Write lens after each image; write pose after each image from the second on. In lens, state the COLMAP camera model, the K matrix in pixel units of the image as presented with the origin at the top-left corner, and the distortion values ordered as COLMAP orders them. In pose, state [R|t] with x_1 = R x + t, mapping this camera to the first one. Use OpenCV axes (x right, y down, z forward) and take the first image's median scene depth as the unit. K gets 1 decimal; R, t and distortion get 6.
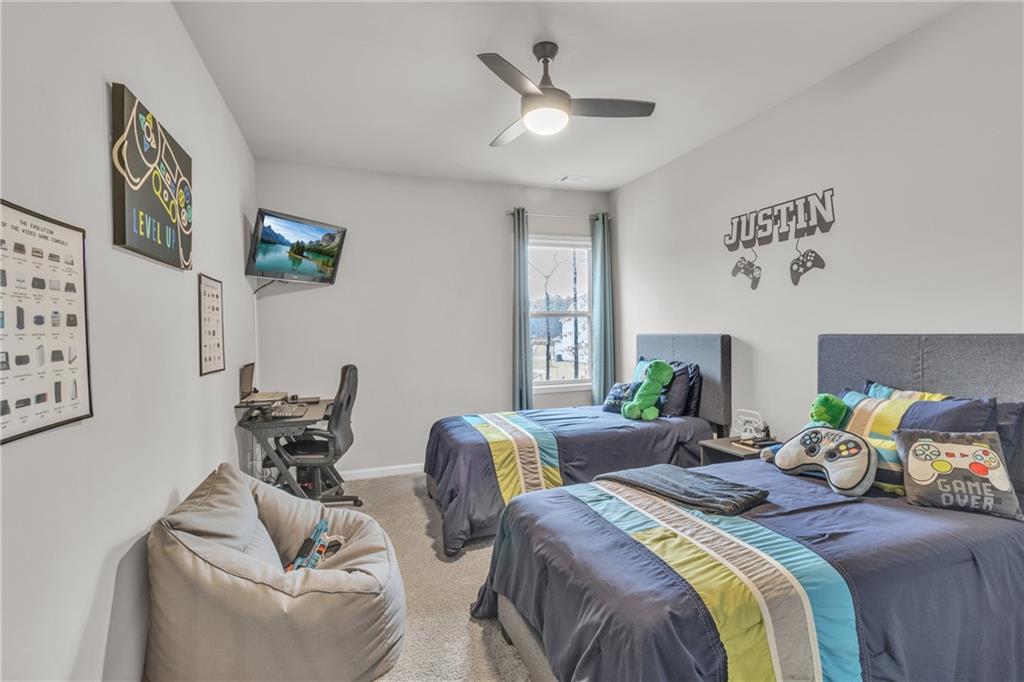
lens RADIAL K [[476.1, 0, 519.1], [0, 476.1, 335.6], [0, 0, 1]] dist [0.009475, -0.000213]
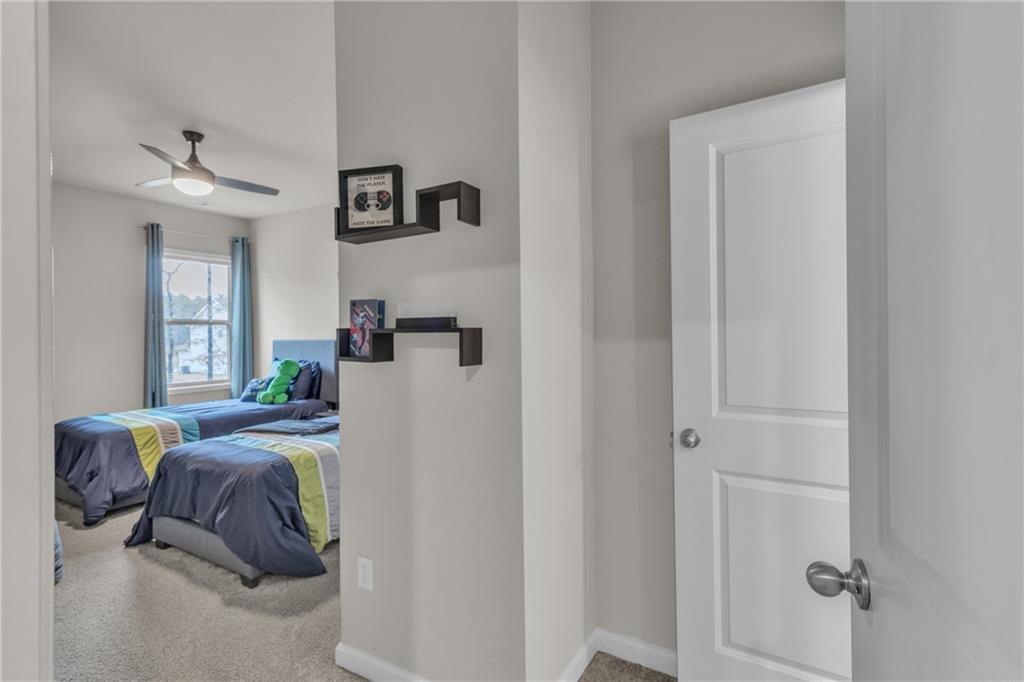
lens RADIAL K [[476.1, 0, 519.1], [0, 476.1, 335.6], [0, 0, 1]] dist [0.009475, -0.000213]
pose [[0.768518, 0.008375, 0.639773, -0.073652], [0.001782, 0.999882, -0.015229, 0.007059], [-0.639825, 0.012844, 0.768413, -0.481866]]
